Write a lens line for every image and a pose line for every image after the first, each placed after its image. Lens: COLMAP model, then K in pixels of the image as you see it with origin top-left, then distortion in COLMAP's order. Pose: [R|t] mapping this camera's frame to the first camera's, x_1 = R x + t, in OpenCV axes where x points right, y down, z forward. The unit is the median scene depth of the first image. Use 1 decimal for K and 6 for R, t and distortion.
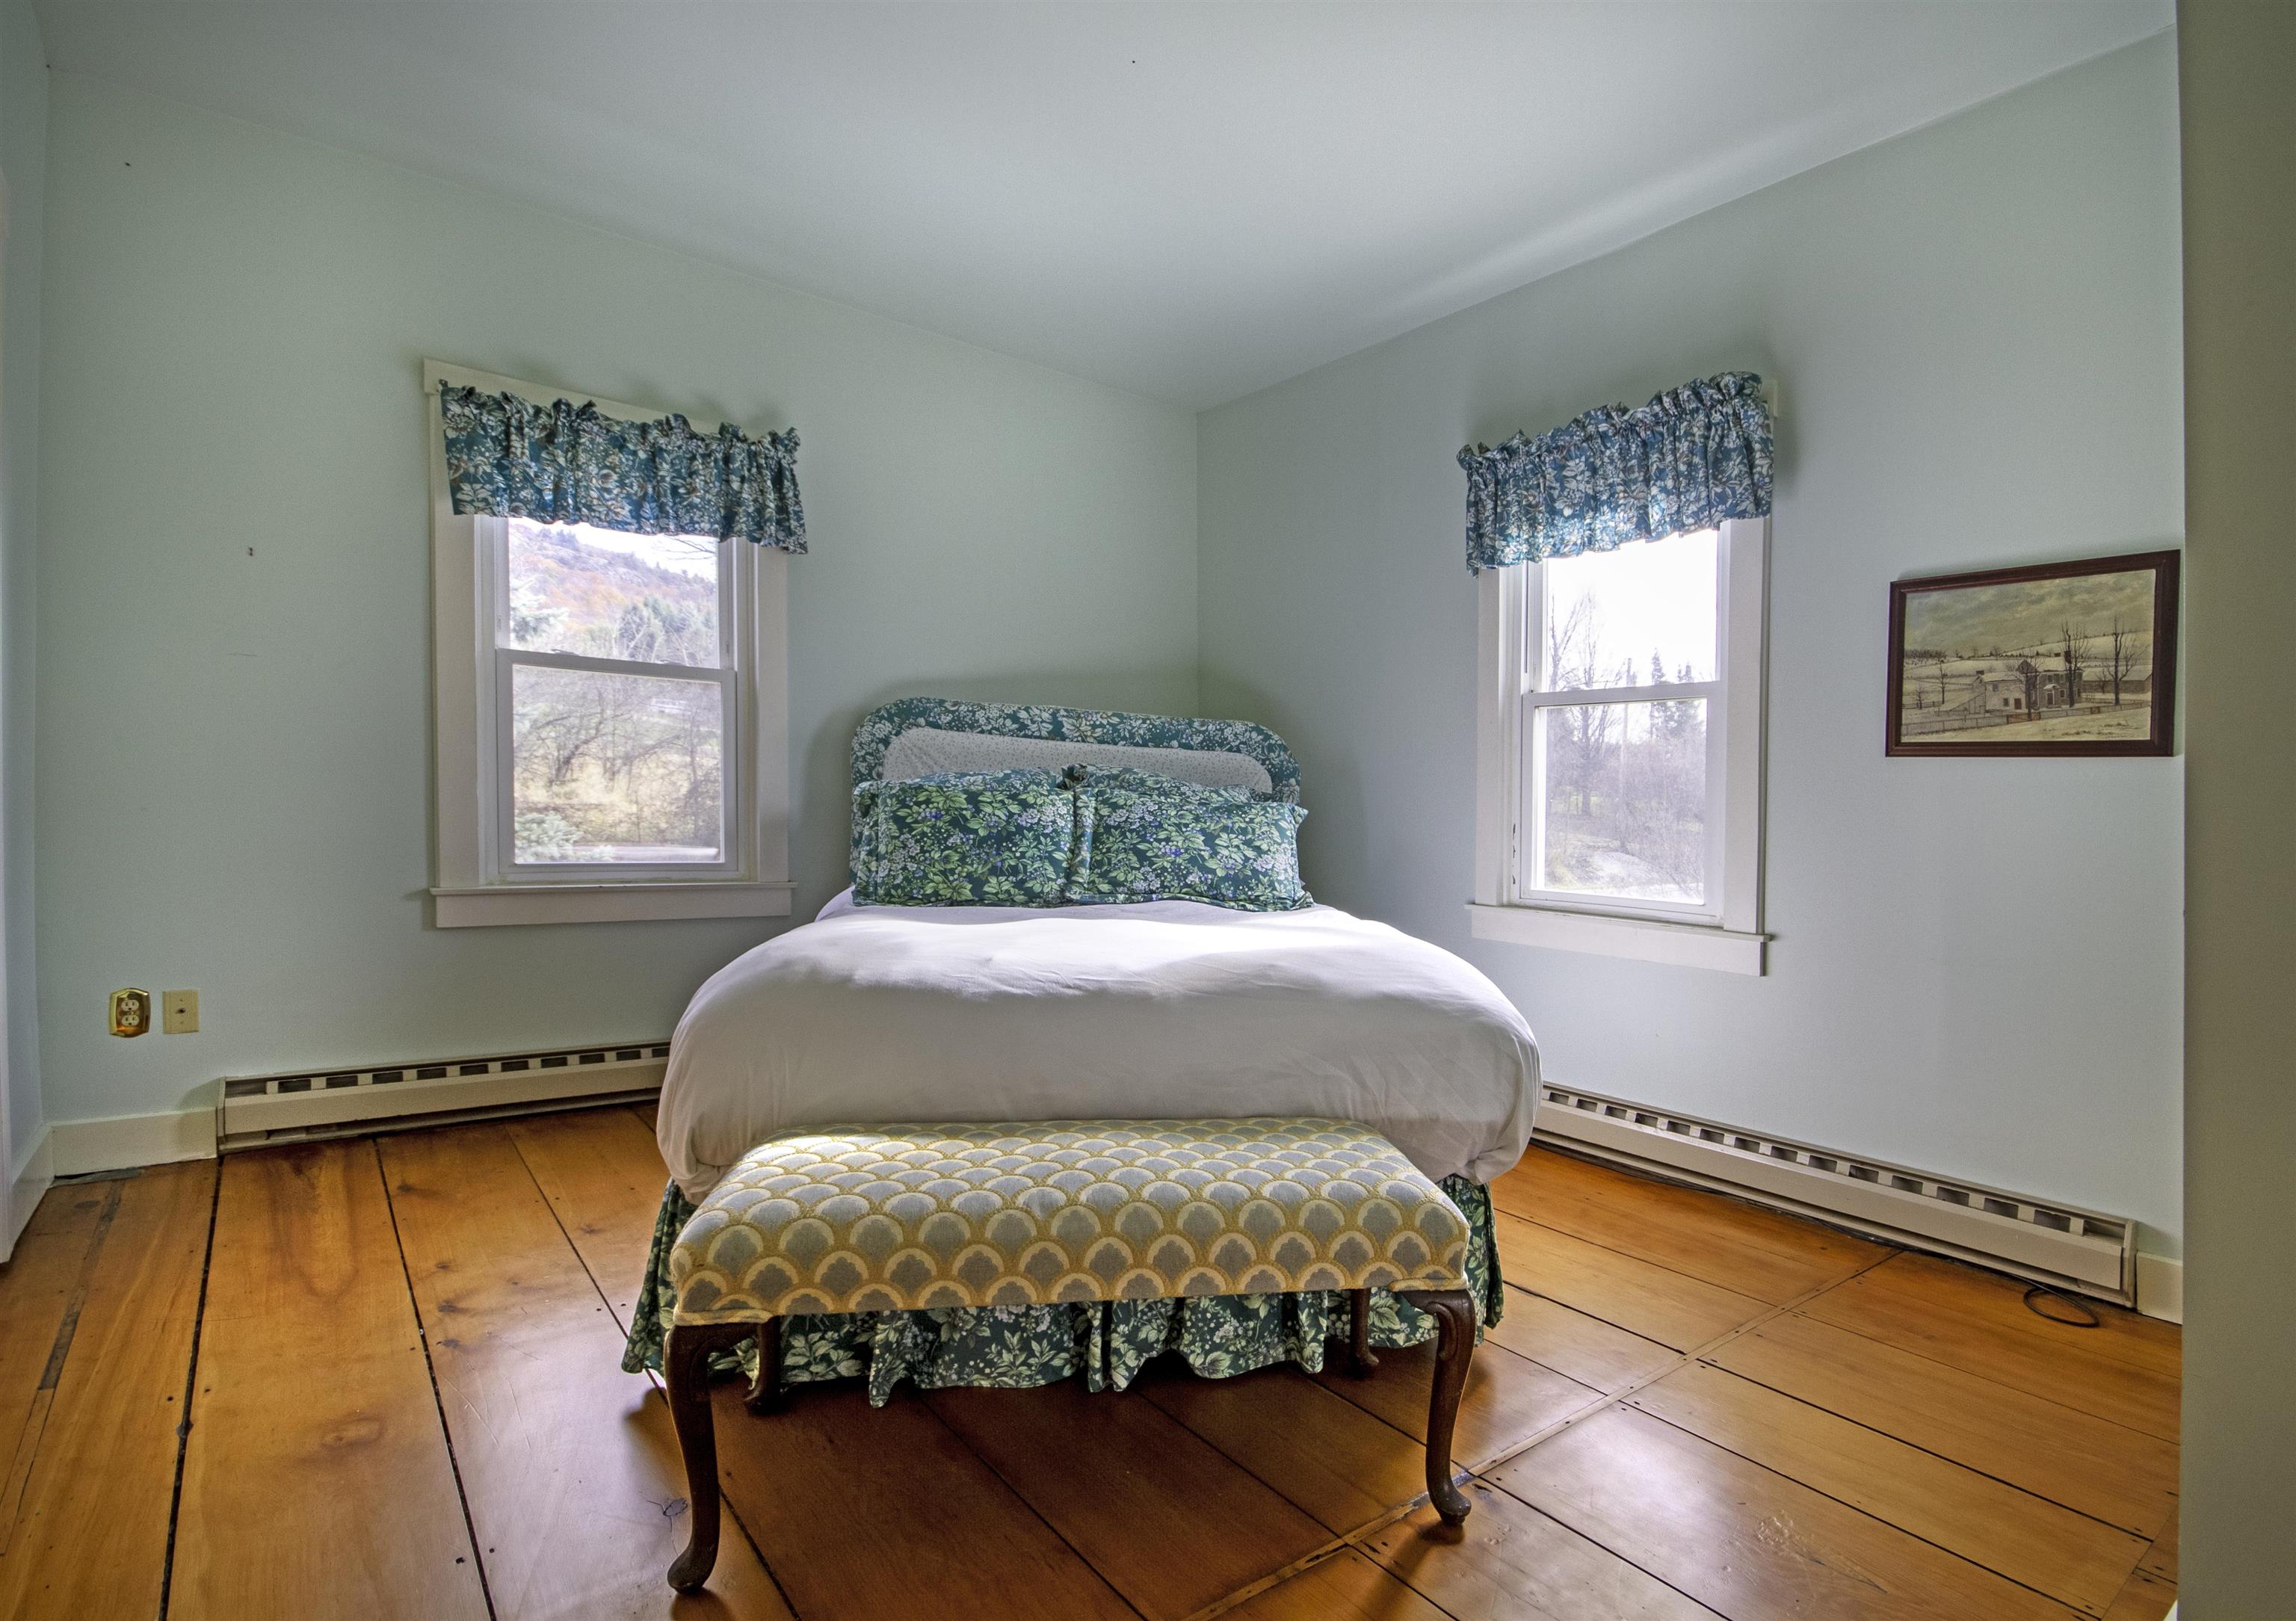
lens RADIAL K [[1147.8, 0, 1153.1], [0, 1147.8, 814.5], [0, 0, 1]] dist [-0.004849, -0.000429]
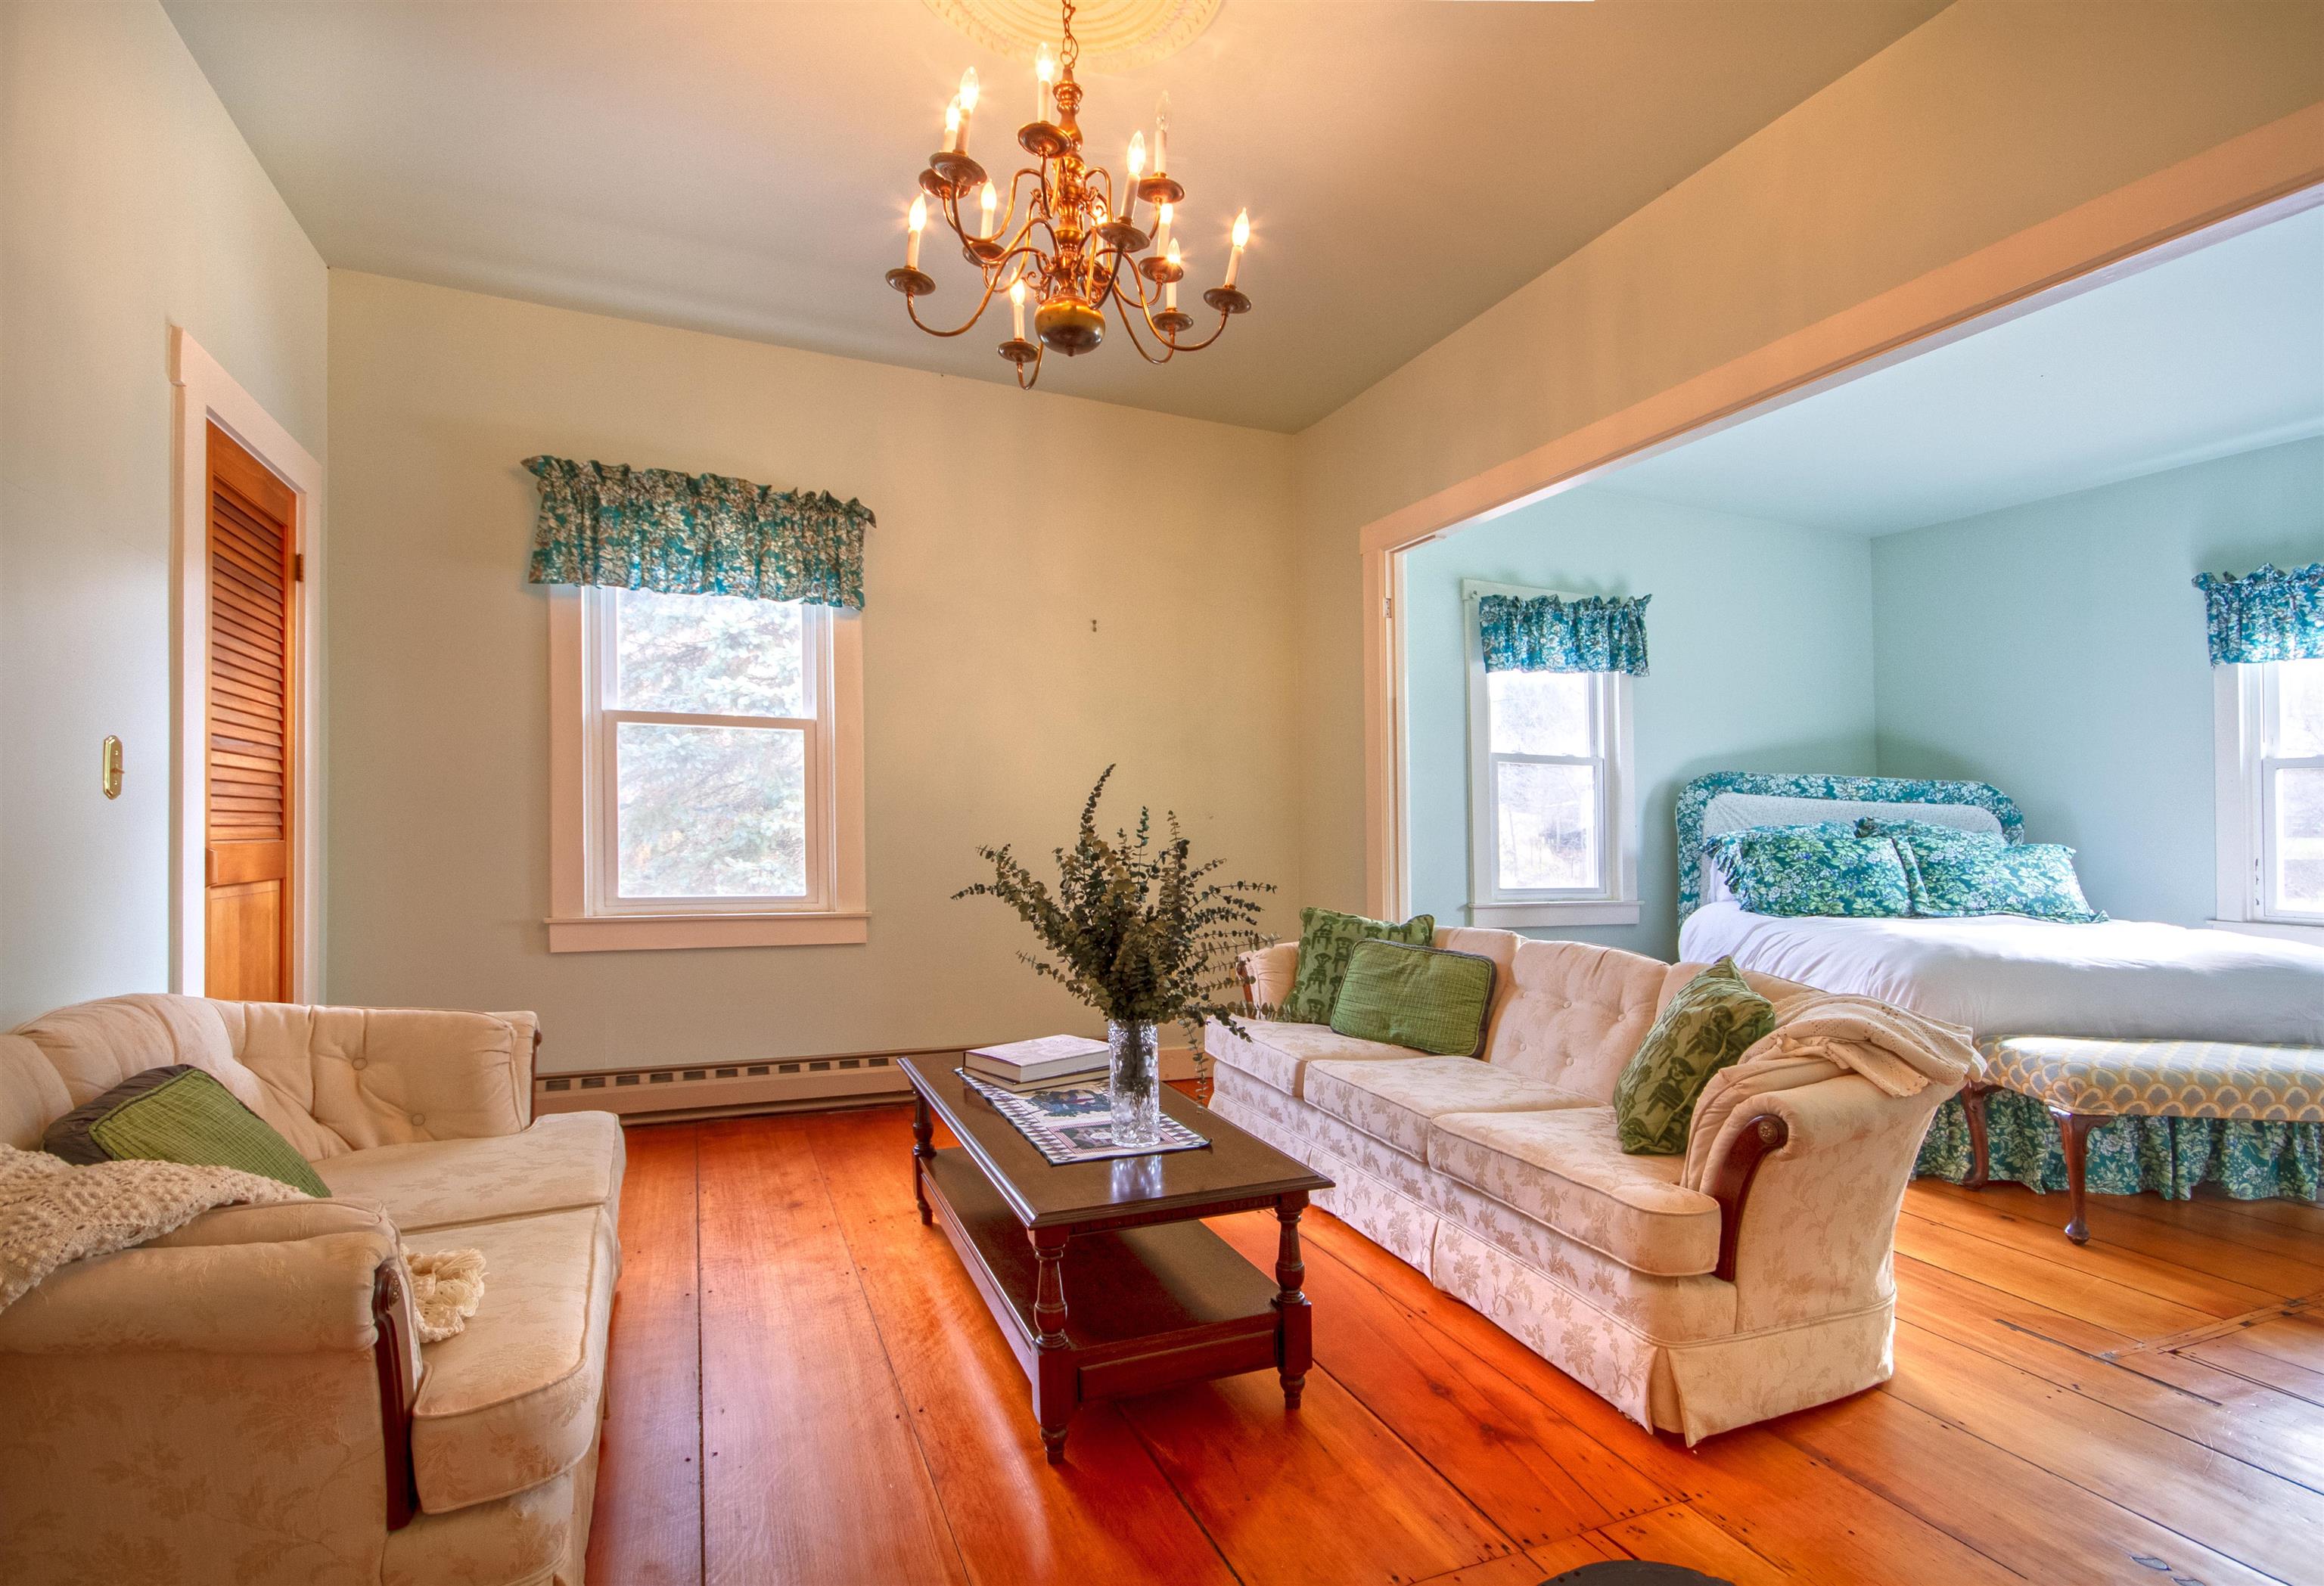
lens RADIAL K [[1069.0, 0, 1174.6], [0, 1069.0, 813.7], [0, 0, 1]] dist [-0.002164, -0.002559]
pose [[0.963260, -0.016339, -0.268074, -0.589171], [0.010346, 0.999664, -0.023754, -0.029281], [0.268372, 0.020108, 0.963105, -0.532597]]
